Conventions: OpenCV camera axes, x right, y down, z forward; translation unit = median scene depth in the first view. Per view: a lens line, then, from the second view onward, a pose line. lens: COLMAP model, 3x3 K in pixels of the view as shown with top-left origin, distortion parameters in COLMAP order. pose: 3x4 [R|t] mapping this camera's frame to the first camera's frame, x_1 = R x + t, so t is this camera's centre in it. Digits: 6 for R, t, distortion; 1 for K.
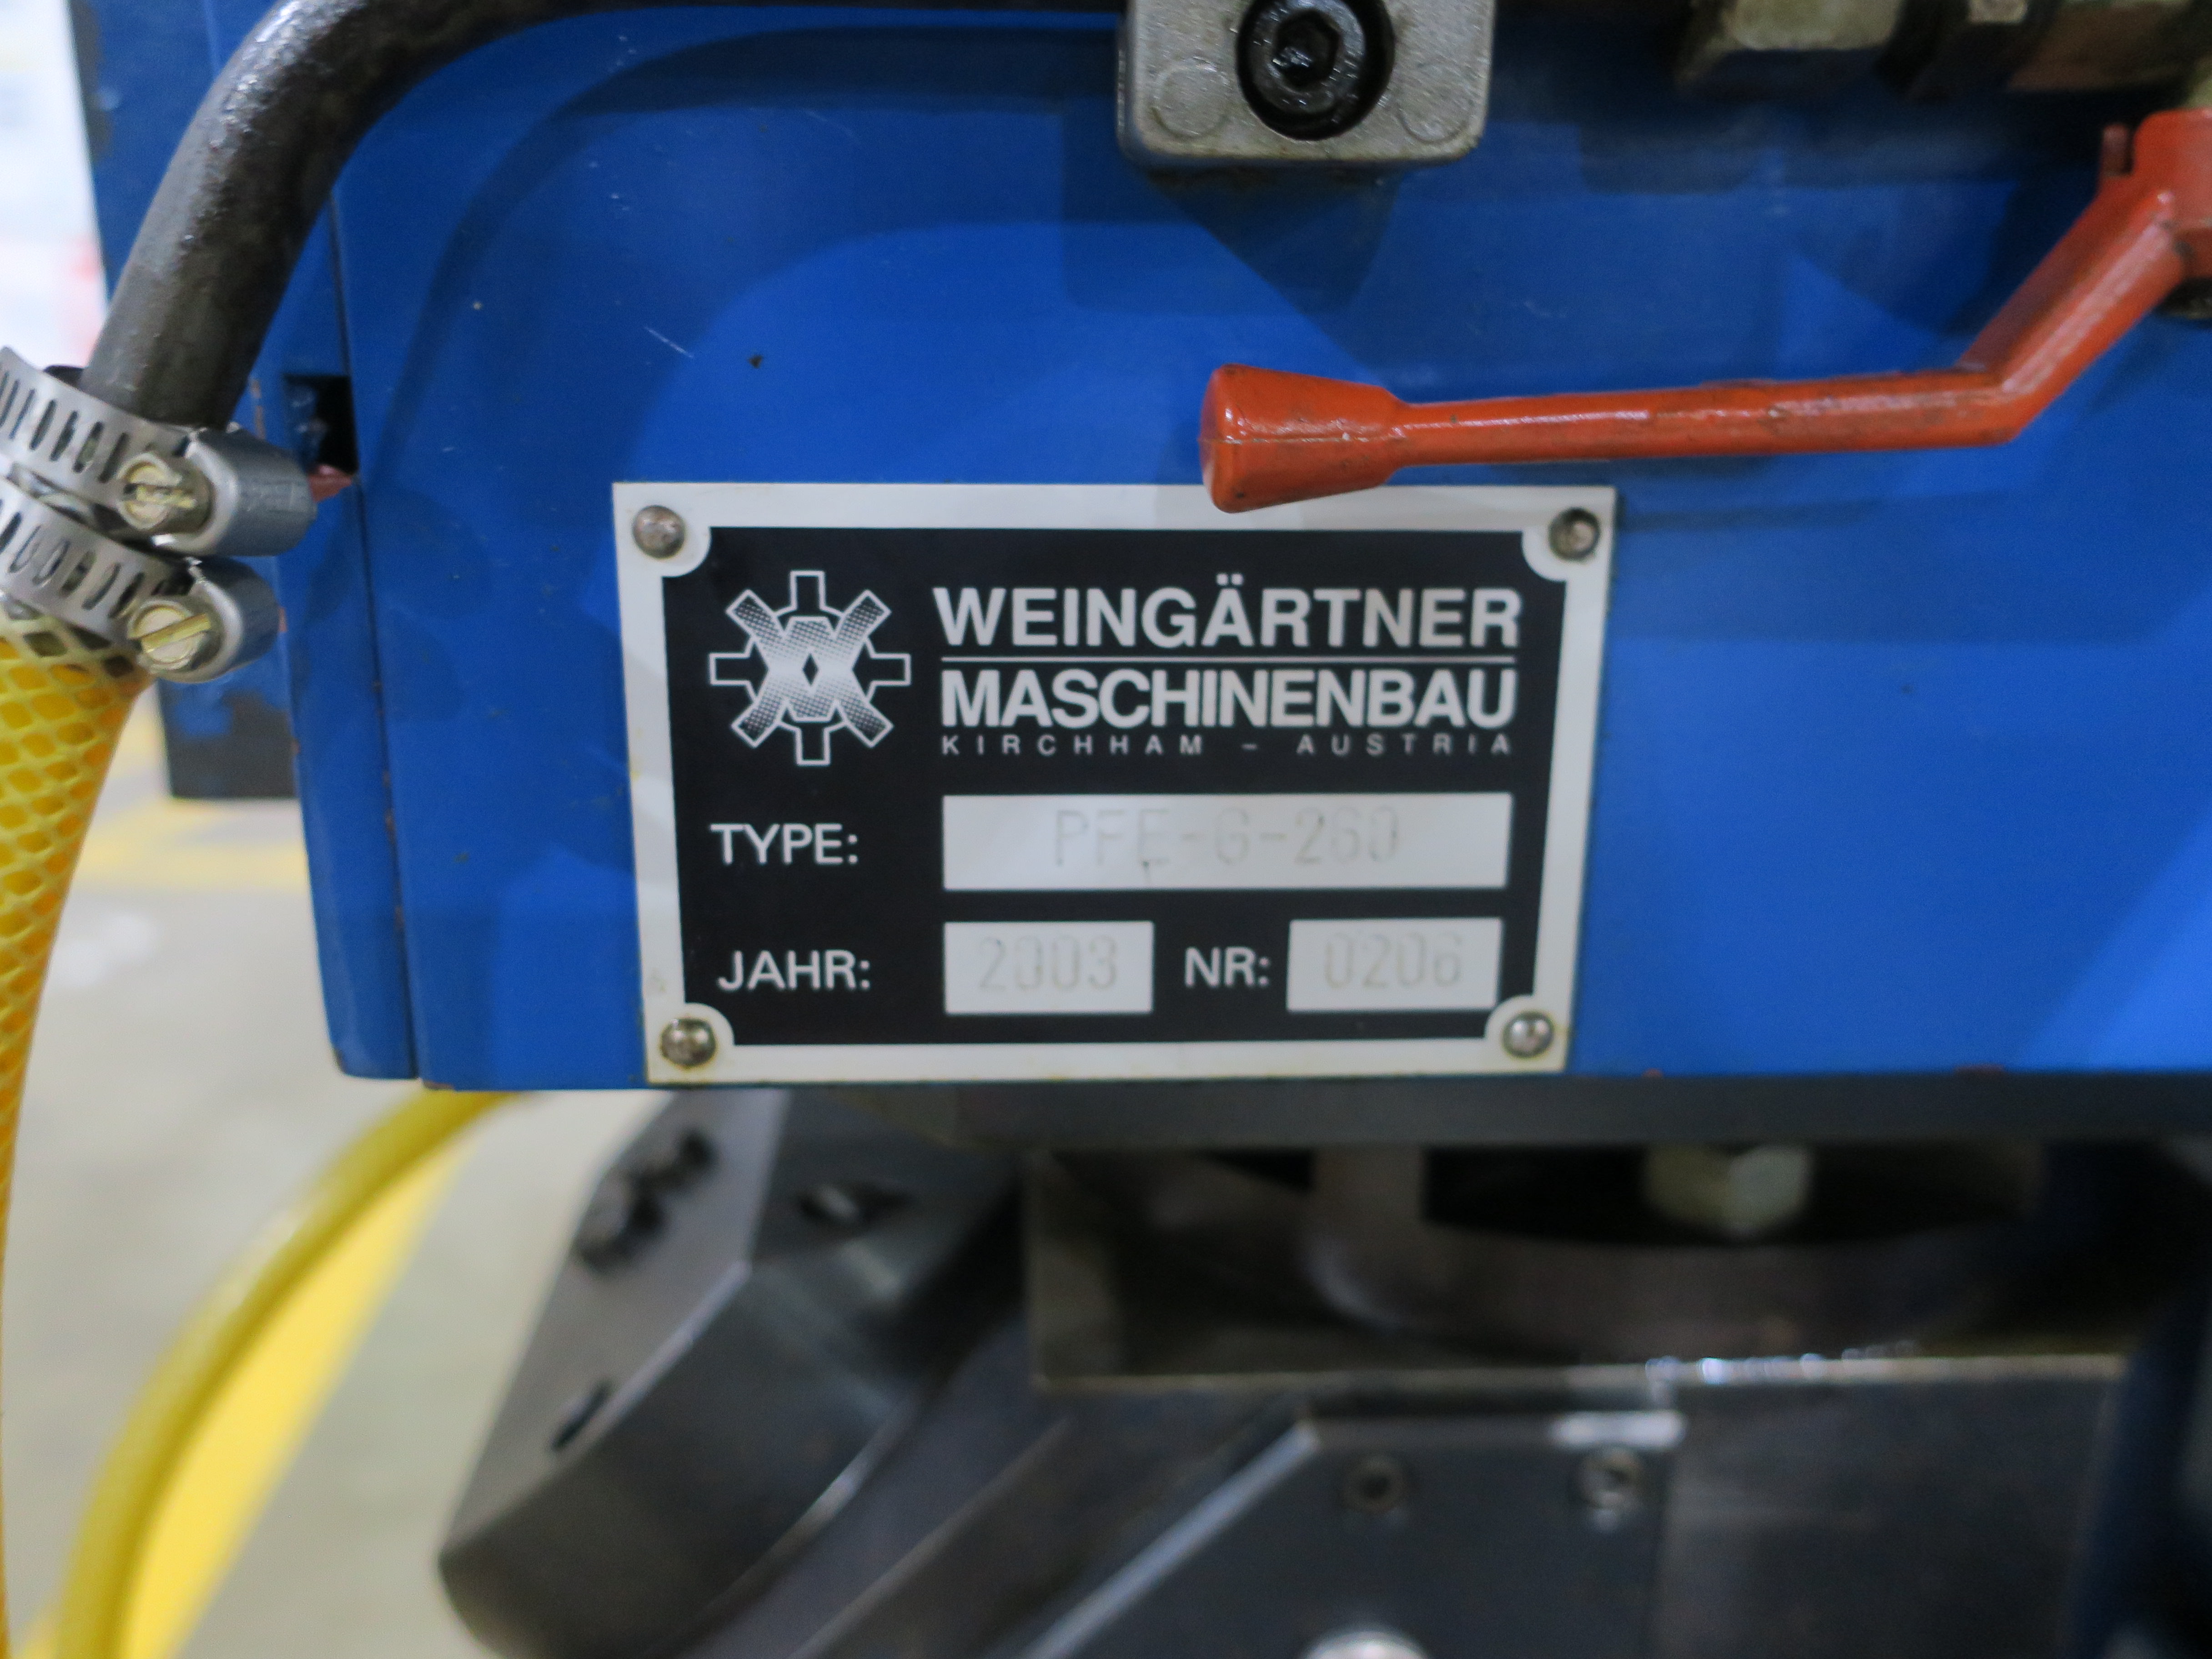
lens RADIAL K [[1984.3, 0, 1106.0], [0, 1984.3, 829.5], [0, 0, 1]] dist [0.003613, 0.013893]
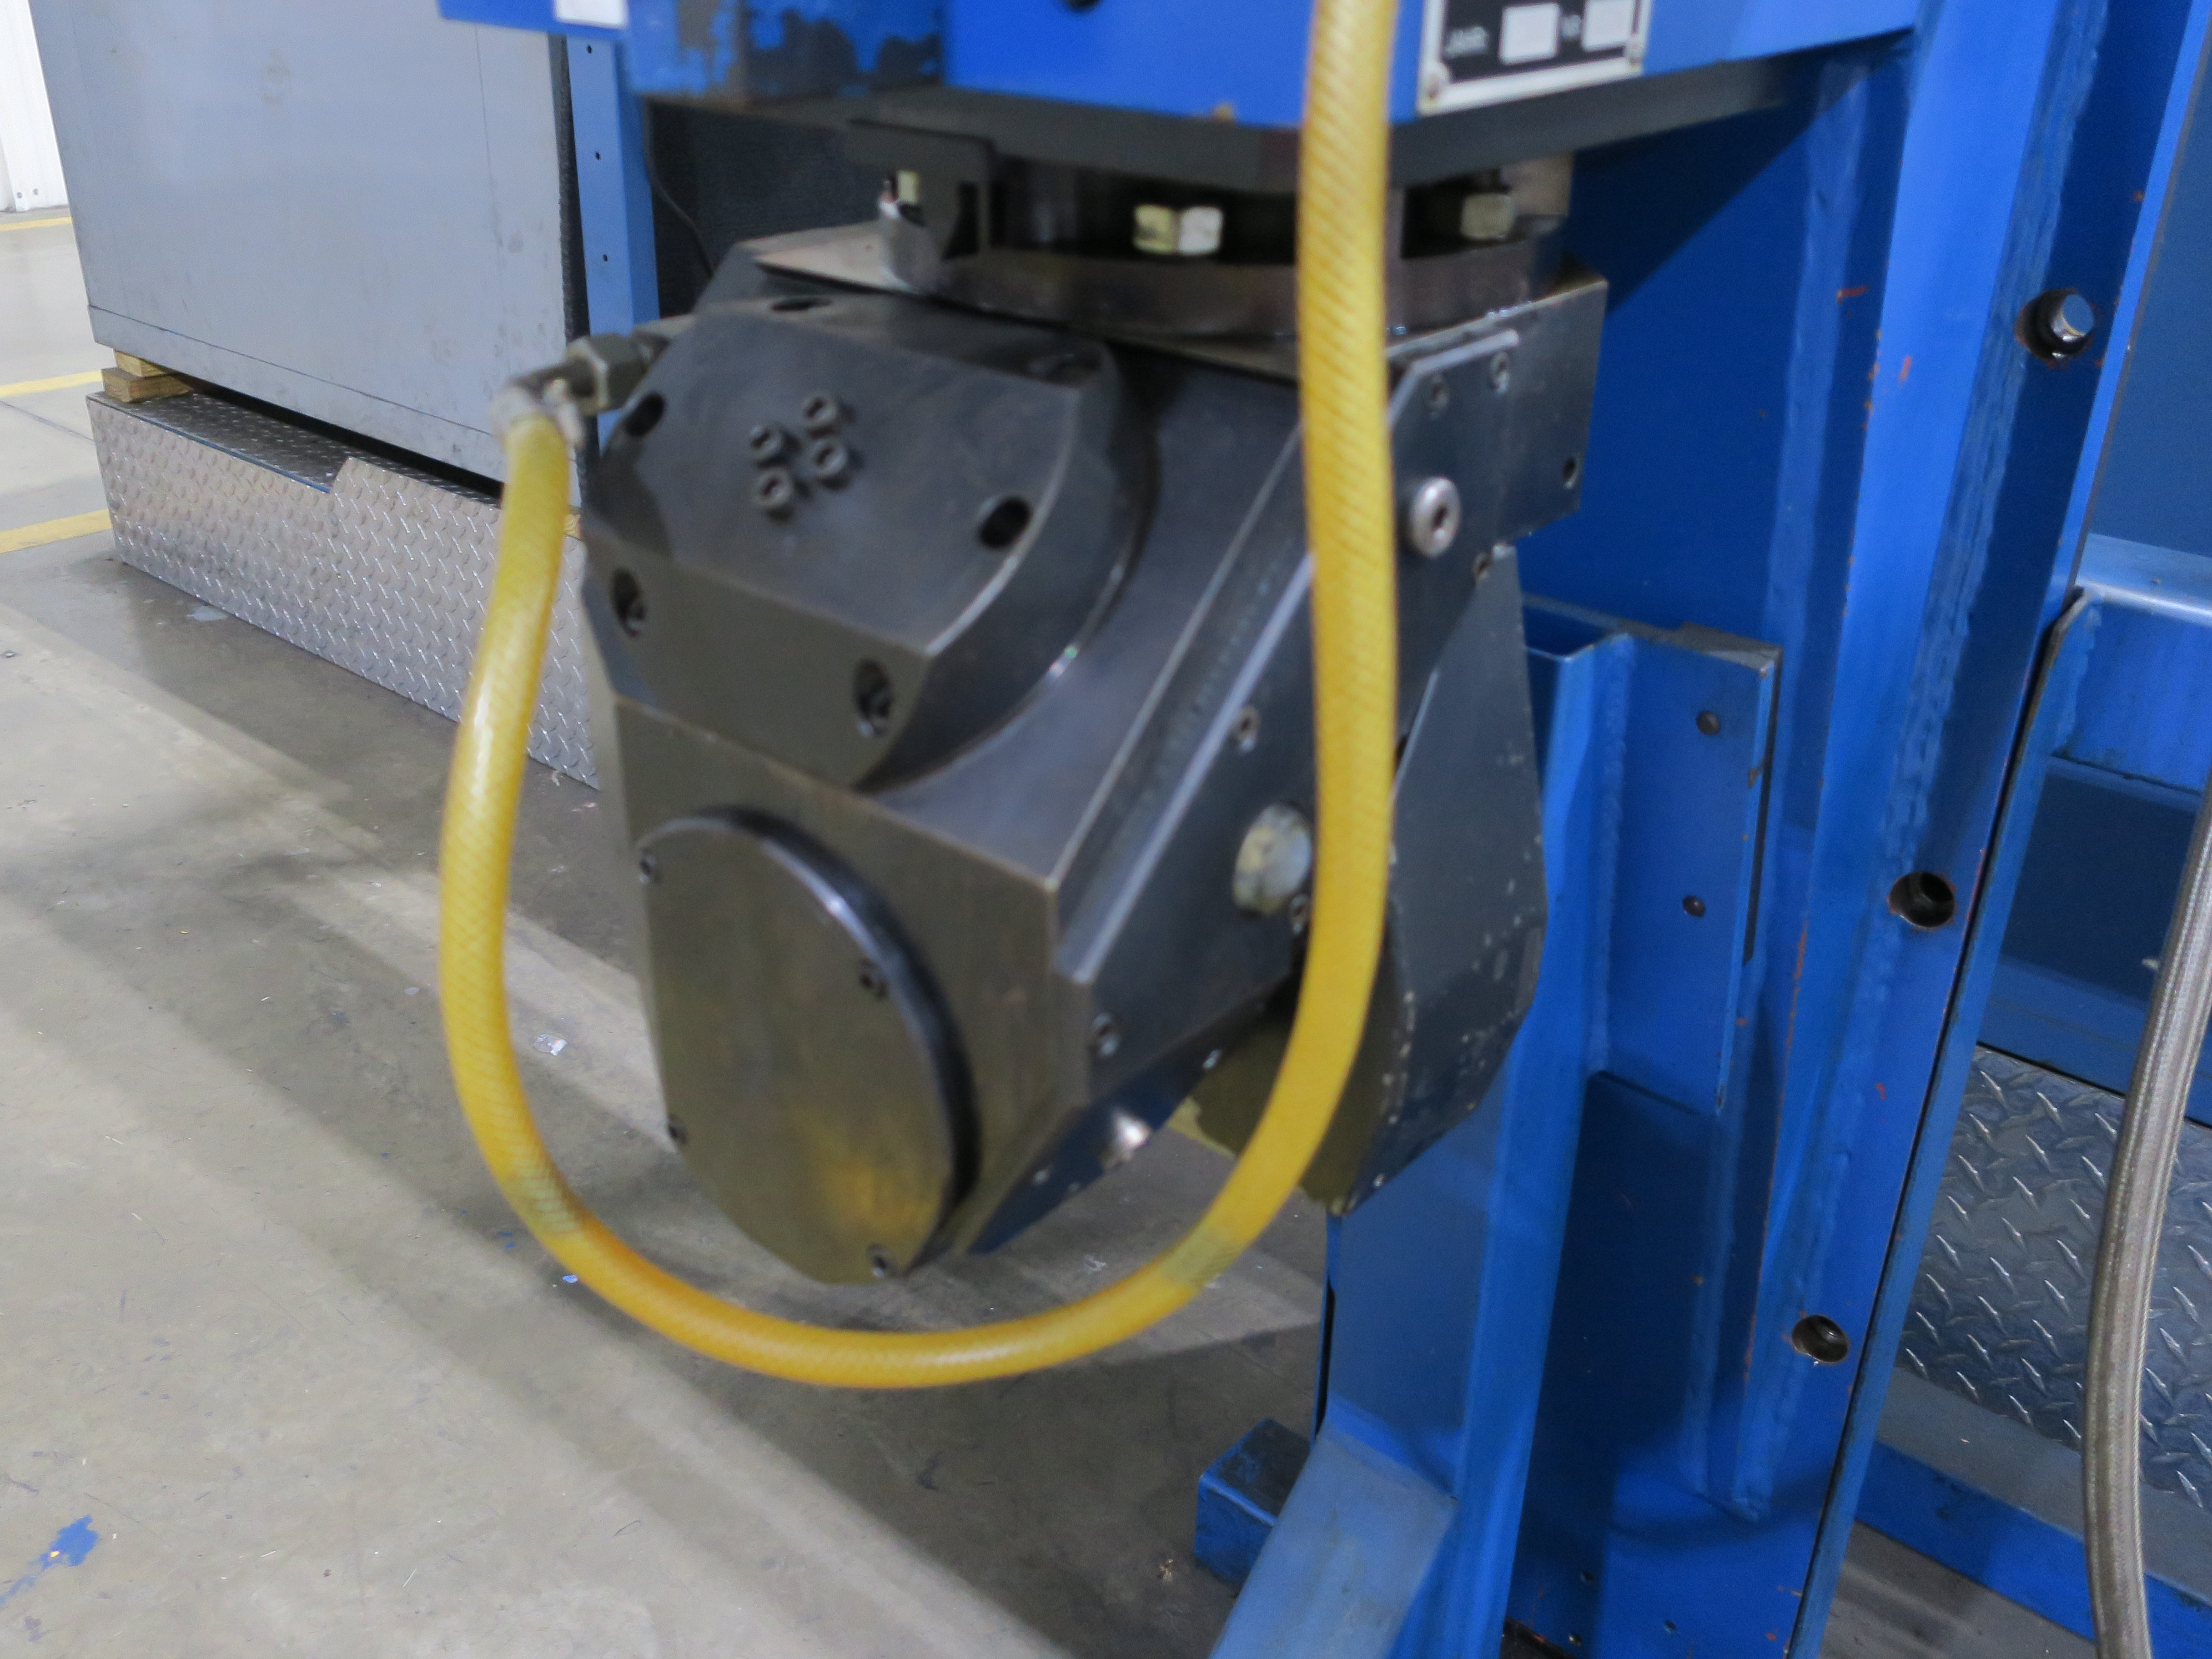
lens RADIAL K [[1984.3, 0, 1106.0], [0, 1984.3, 829.5], [0, 0, 1]] dist [0.003613, 0.013893]
pose [[0.686912, -0.334196, 0.645341, -1.419990], [0.203988, 0.940960, 0.270156, 0.147539], [-0.697525, -0.053931, 0.714528, -0.144678]]
